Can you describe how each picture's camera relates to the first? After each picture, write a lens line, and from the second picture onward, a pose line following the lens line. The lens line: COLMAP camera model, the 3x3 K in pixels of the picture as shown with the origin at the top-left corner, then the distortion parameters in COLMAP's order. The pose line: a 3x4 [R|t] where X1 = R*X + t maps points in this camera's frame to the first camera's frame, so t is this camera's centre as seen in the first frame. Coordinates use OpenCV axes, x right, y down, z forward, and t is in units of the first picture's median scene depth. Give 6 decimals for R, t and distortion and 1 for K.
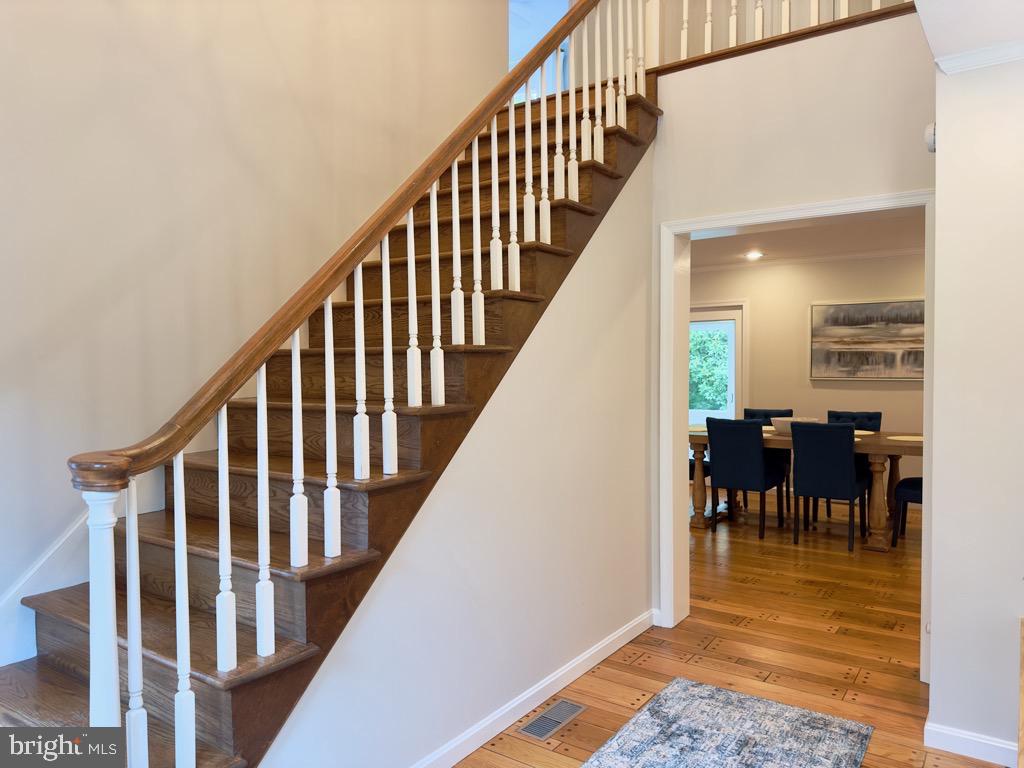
lens RADIAL K [[712.3, 0, 508.6], [0, 712.3, 380.7], [0, 0, 1]] dist [0.058124, -0.055590]
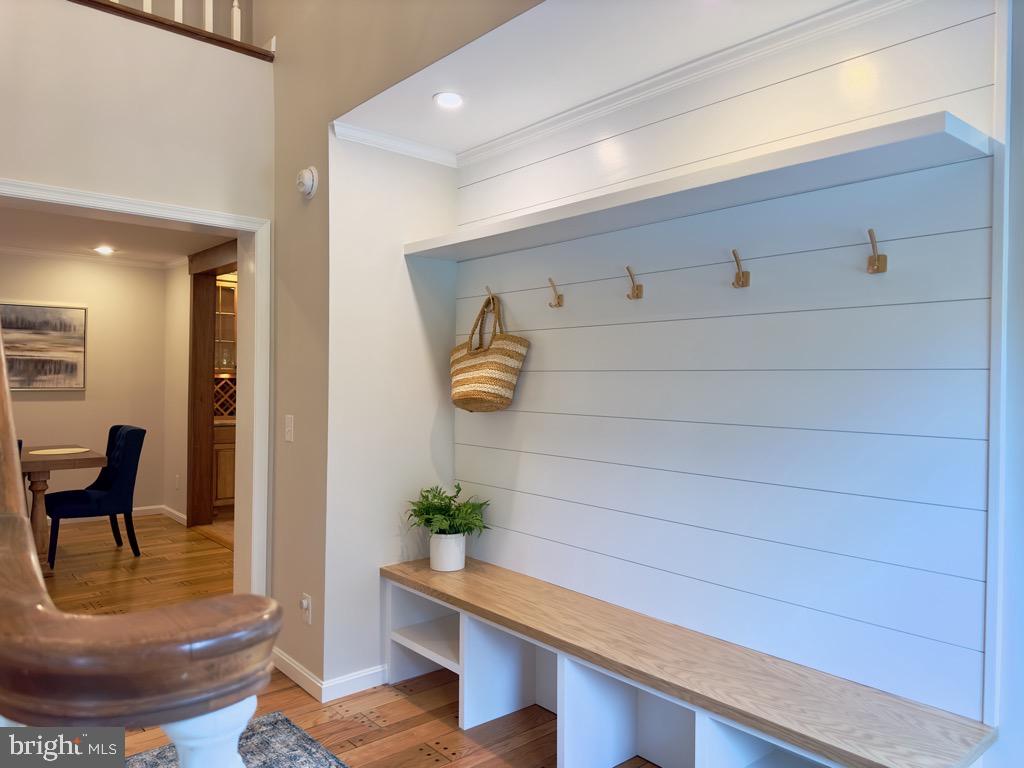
lens RADIAL K [[712.3, 0, 521.2], [0, 712.3, 380.3], [0, 0, 1]] dist [0.058124, -0.055590]
pose [[0.270625, 0.000343, 0.962685, -0.323981], [0.011168, 0.999932, -0.003496, -0.006399], [-0.962620, 0.011698, 0.270603, 0.262207]]
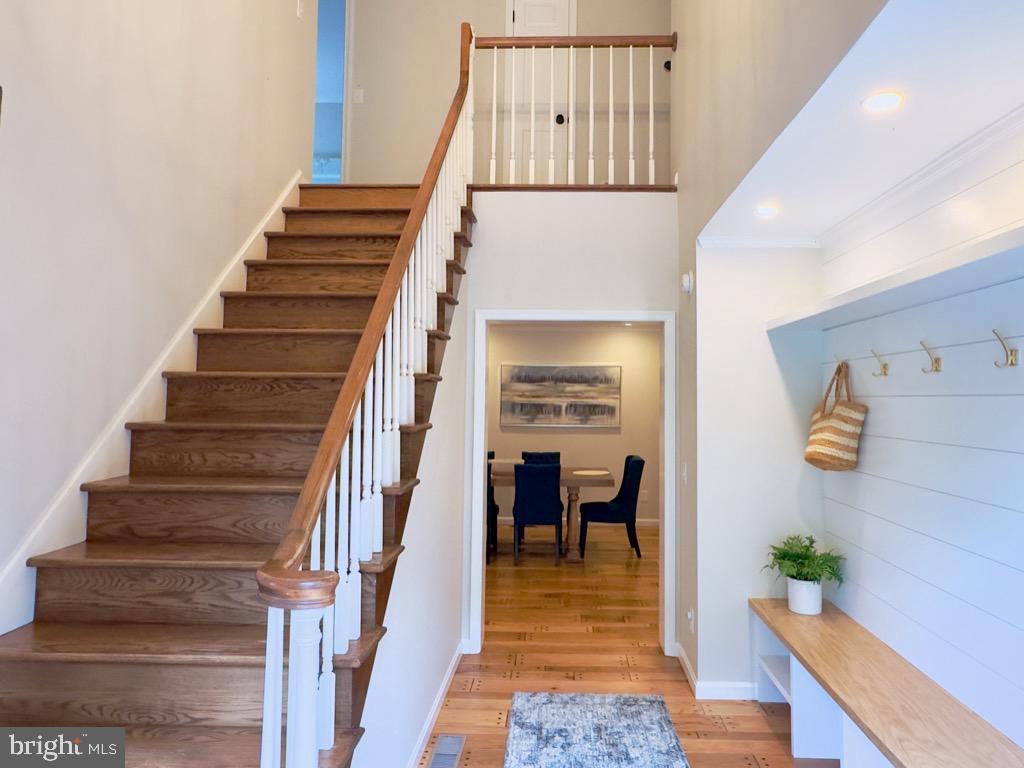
lens RADIAL K [[663.3, 0, 550.2], [0, 663.3, 362.7], [0, 0, 1]] dist [-0.011920, 0.000835]
pose [[0.838900, 0.043643, 0.542534, -0.295375], [-0.000759, 0.996873, -0.079018, -0.044745], [-0.544286, 0.065876, 0.836309, 0.003615]]
